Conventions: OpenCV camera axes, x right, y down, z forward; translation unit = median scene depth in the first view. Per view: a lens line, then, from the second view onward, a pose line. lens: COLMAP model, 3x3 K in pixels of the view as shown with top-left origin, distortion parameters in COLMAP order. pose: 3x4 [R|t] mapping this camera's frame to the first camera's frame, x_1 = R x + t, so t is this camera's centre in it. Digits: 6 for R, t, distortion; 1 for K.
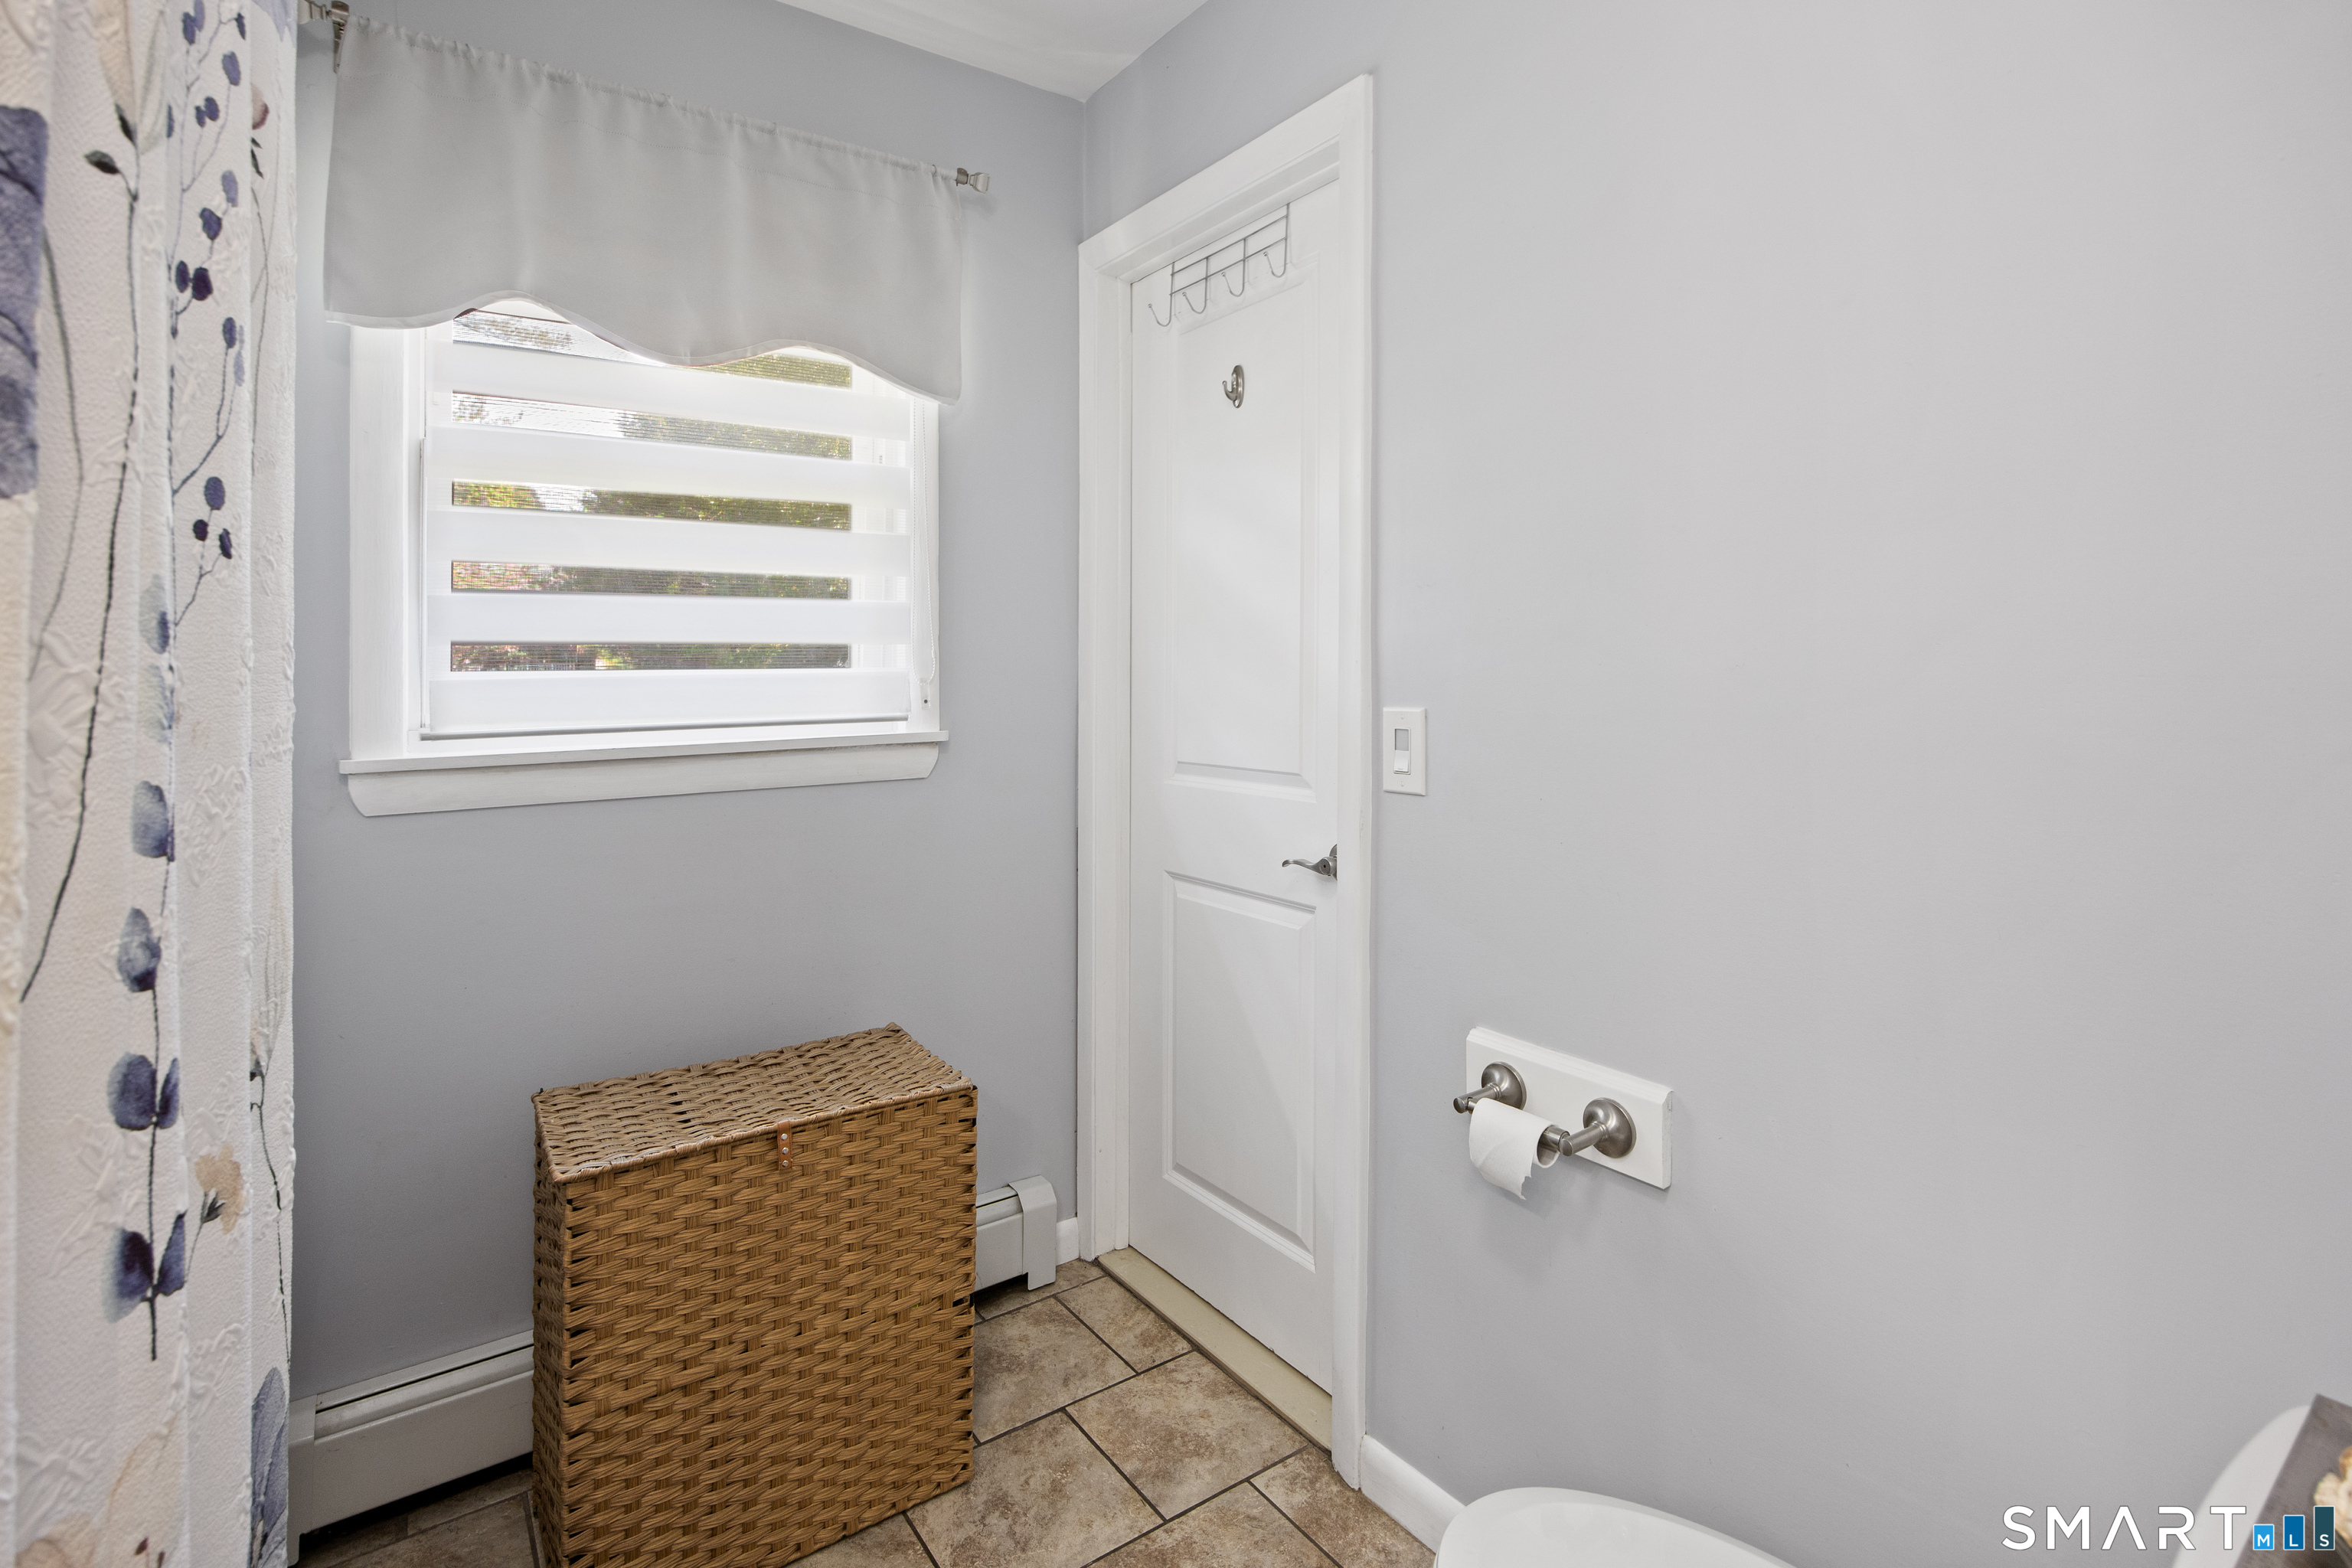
lens RADIAL K [[1085.2, 0, 1133.2], [0, 1085.2, 652.0], [0, 0, 1]] dist [-0.007945, 0.001861]
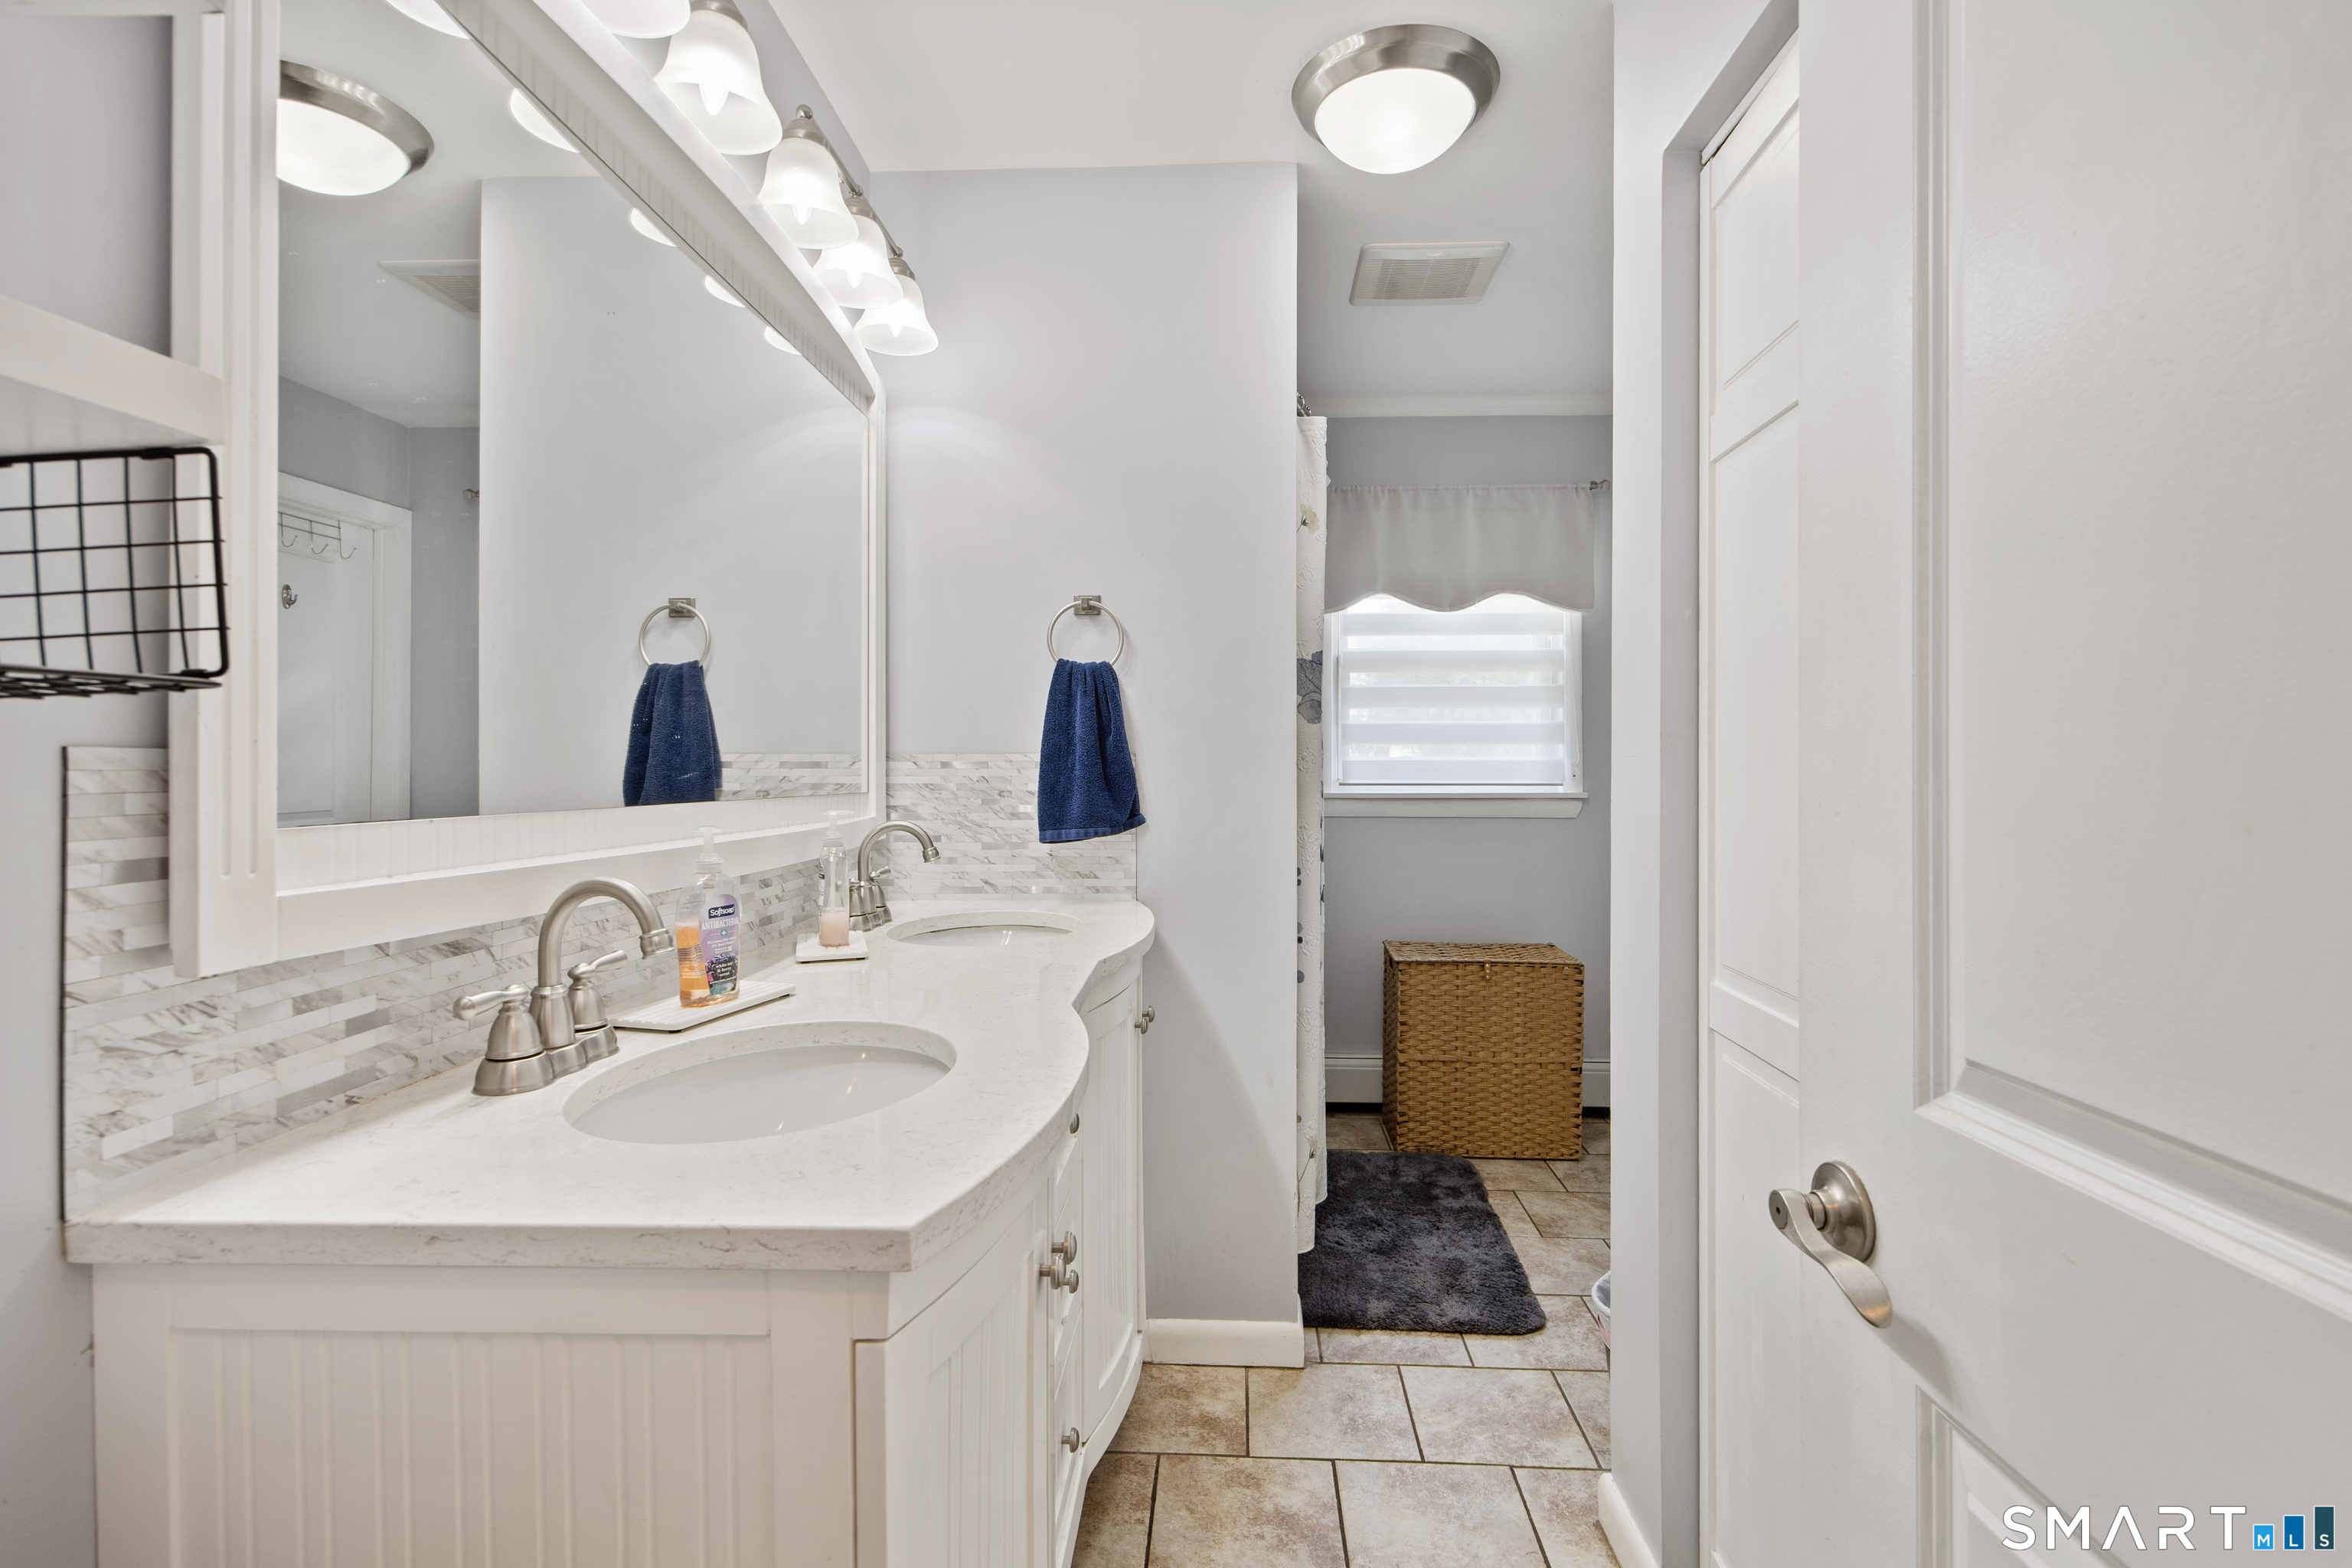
lens RADIAL K [[1085.2, 0, 1175.9], [0, 1085.2, 772.2], [0, 0, 1]] dist [-0.007945, 0.001861]
pose [[0.787507, 0.004620, -0.616289, 0.513114], [0.004552, 0.999901, 0.013312, 0.015274], [0.616289, -0.013288, 0.787408, -1.076696]]
